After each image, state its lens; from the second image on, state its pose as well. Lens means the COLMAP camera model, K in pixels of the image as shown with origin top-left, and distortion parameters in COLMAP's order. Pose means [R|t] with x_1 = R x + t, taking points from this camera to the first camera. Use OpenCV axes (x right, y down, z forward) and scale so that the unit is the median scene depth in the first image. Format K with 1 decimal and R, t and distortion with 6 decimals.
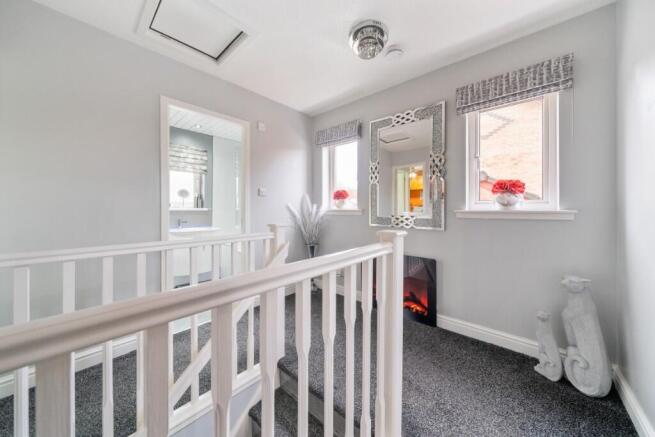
lens RADIAL K [[226.1, 0, 329.1], [0, 226.1, 212.3], [0, 0, 1]] dist [0.000216, 0.000004]
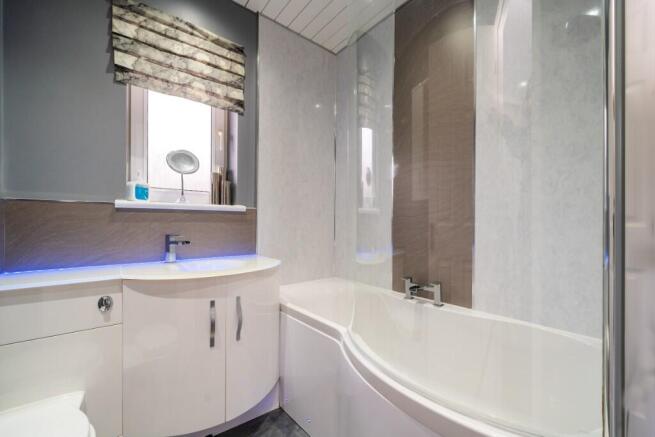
lens RADIAL K [[262.6, 0, 326.2], [0, 262.6, 223.1], [0, 0, 1]] dist [0.000112, -0.000013]
pose [[0.987319, -0.002349, -0.158732, -0.347229], [0.000628, 0.999941, -0.010889, 0.017110], [0.158749, 0.010651, 0.987262, 0.612100]]
